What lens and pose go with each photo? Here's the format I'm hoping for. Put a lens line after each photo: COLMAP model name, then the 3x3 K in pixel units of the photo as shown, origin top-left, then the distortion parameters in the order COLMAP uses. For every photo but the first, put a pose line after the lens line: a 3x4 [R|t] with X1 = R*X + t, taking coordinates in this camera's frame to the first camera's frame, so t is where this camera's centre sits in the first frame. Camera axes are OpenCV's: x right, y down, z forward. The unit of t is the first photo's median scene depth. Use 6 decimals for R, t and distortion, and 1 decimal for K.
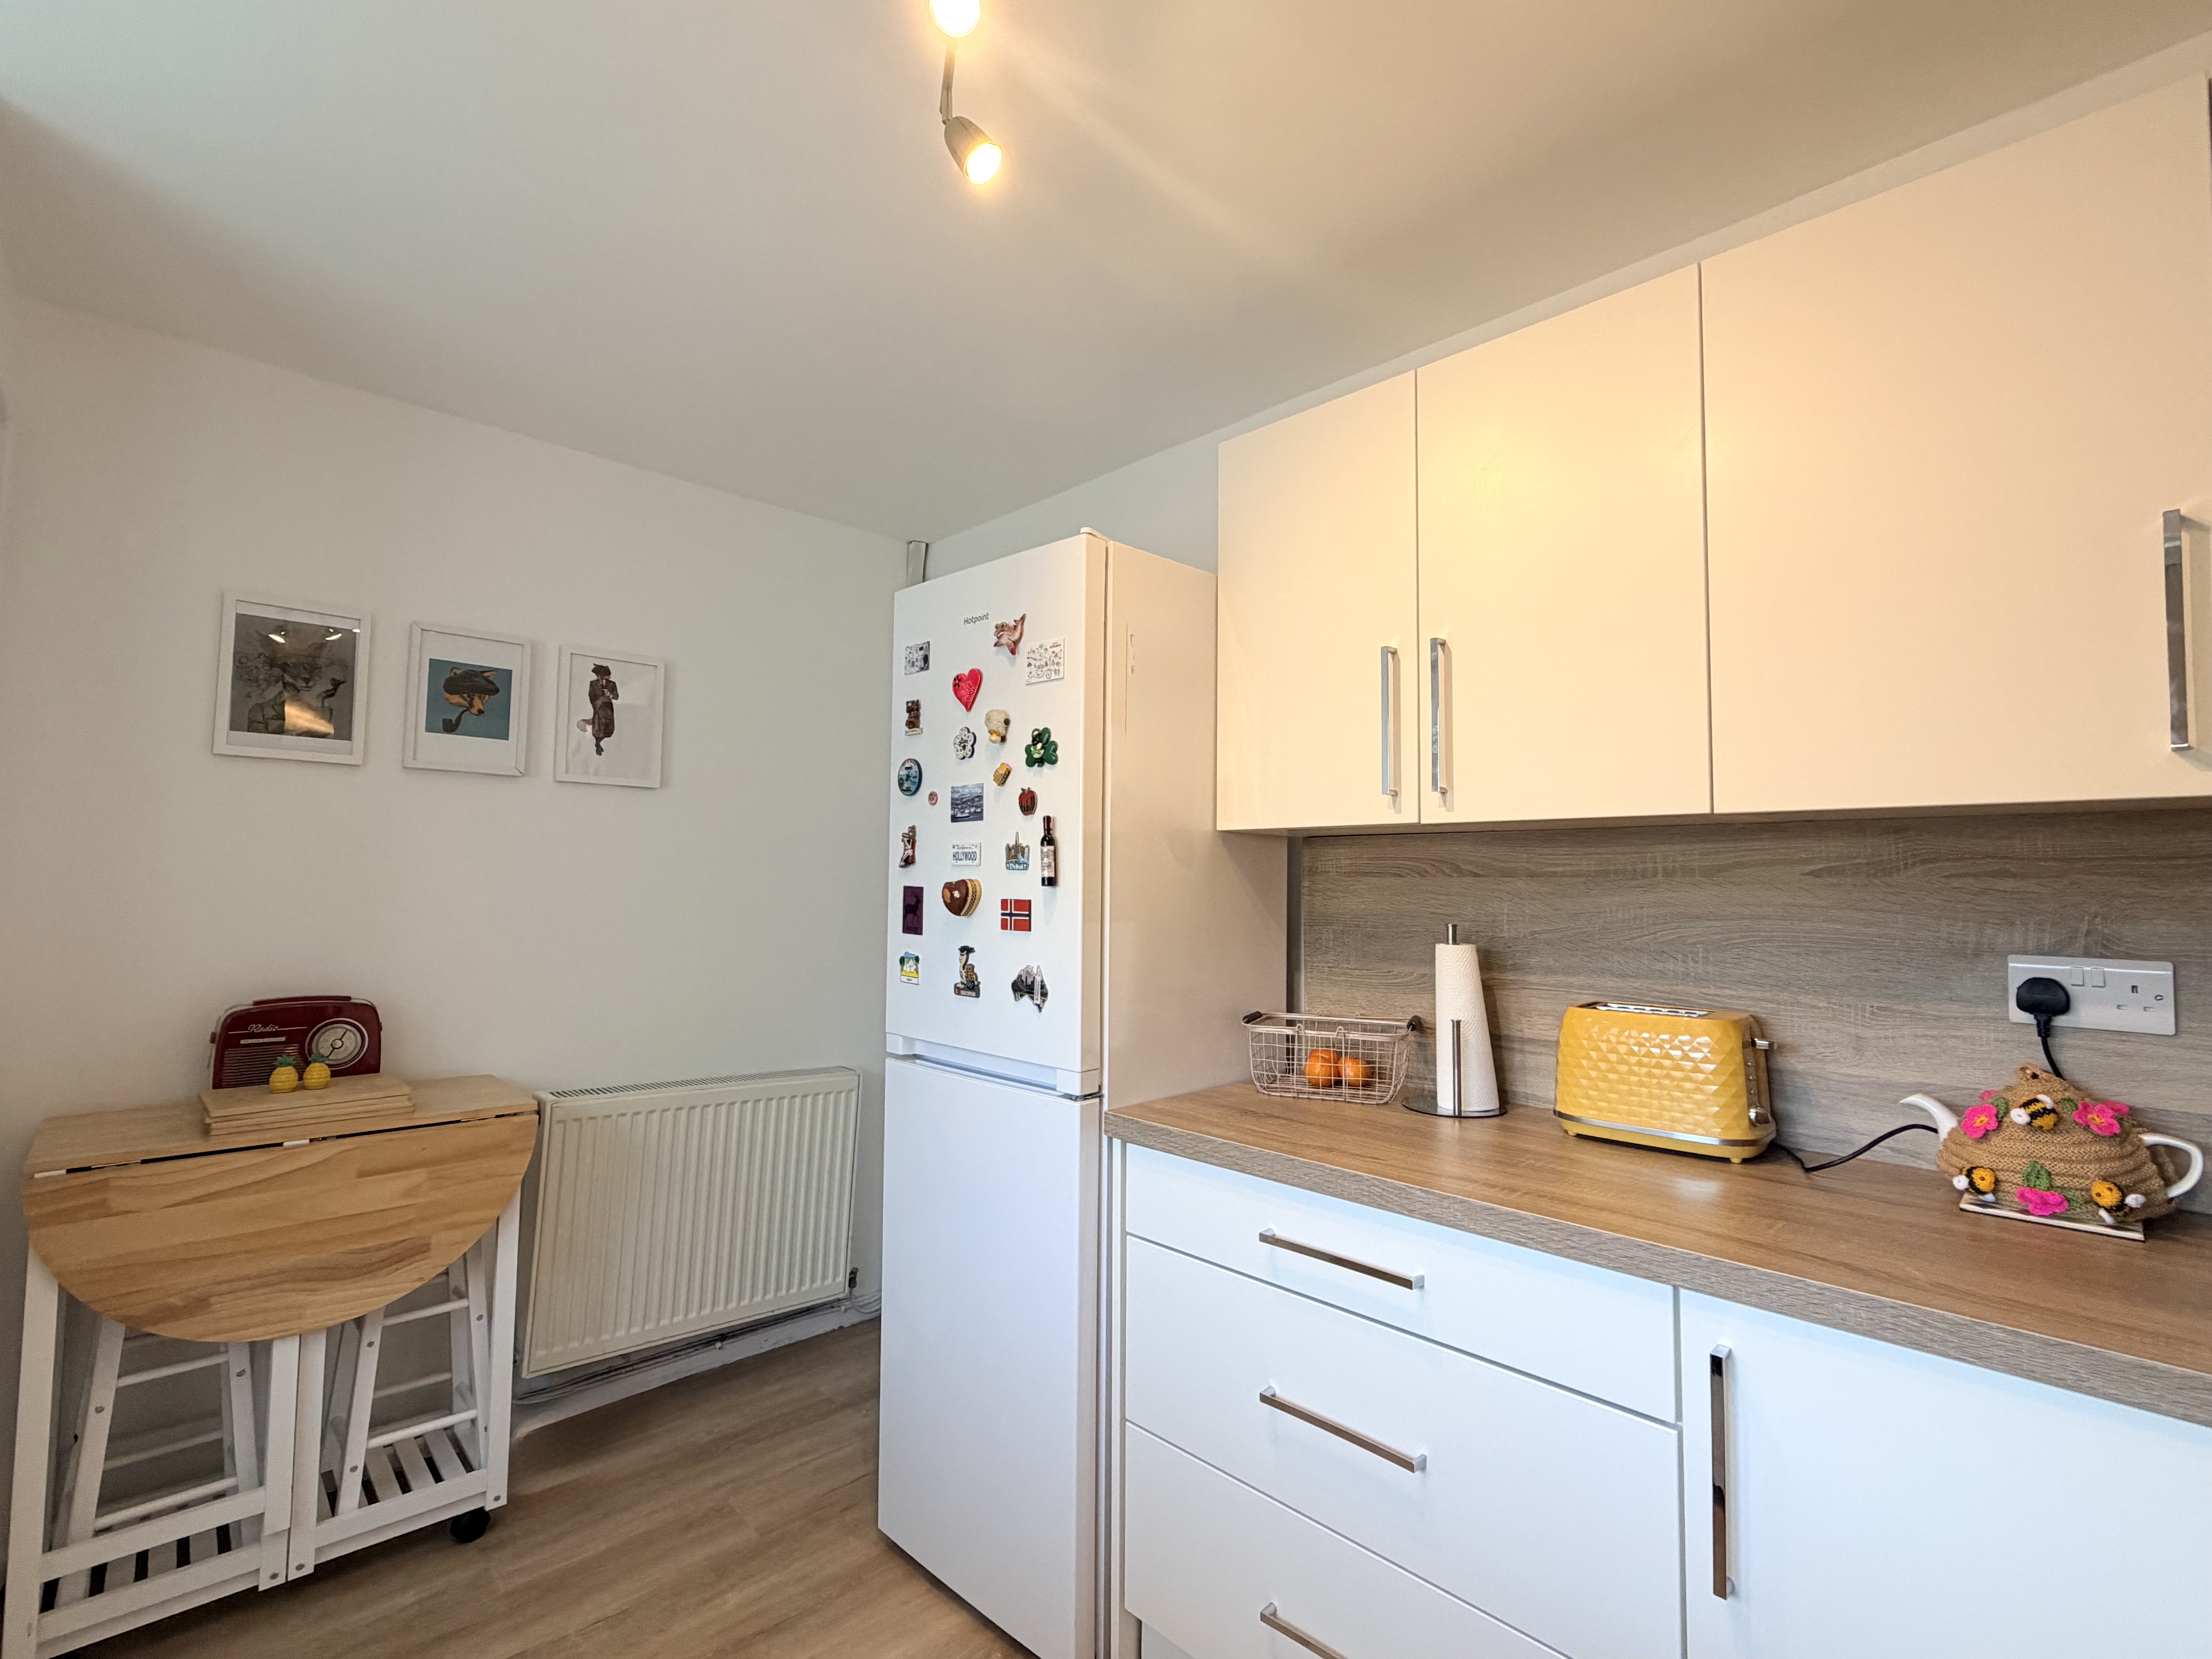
lens RADIAL K [[1041.3, 0, 1098.6], [0, 1041.3, 827.8], [0, 0, 1]] dist [-0.000774, -0.000337]
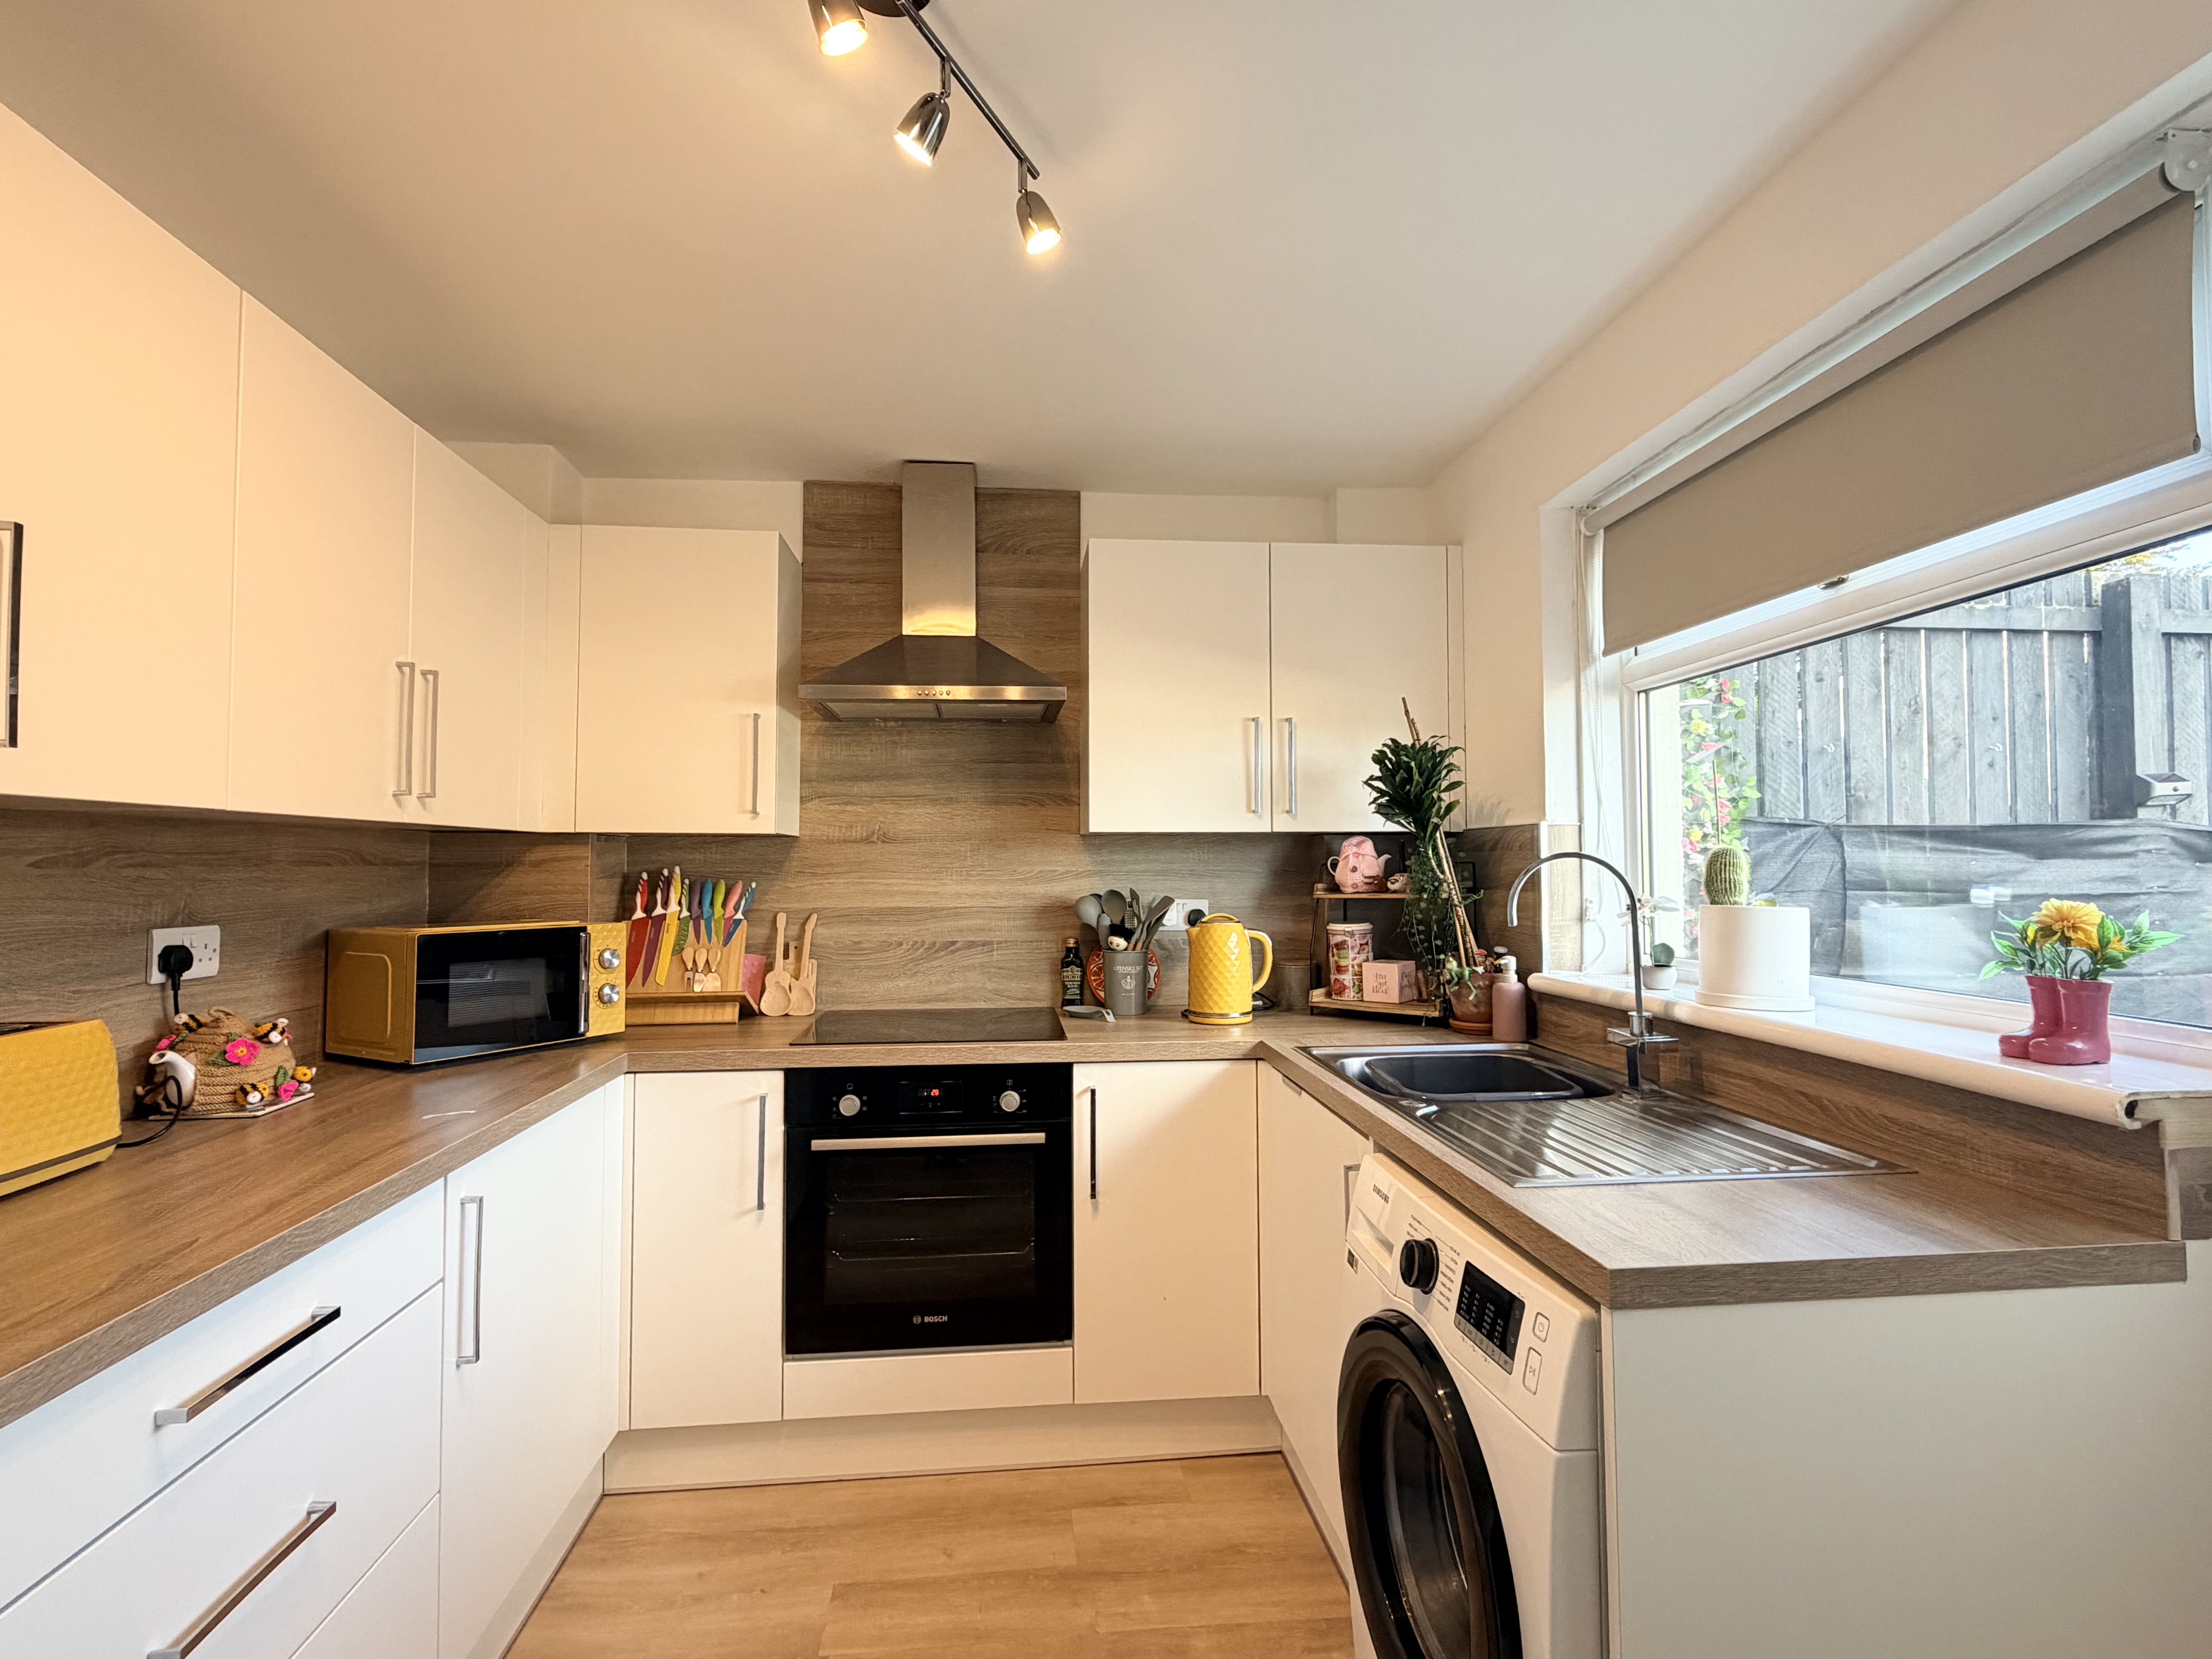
lens RADIAL K [[1041.3, 0, 1098.6], [0, 1041.3, 827.8], [0, 0, 1]] dist [-0.000774, -0.000337]
pose [[-0.788731, 0.012316, 0.614615, -0.789078], [-0.040733, 0.996555, -0.072241, 0.044573], [-0.613387, -0.082014, -0.785513, 1.304641]]
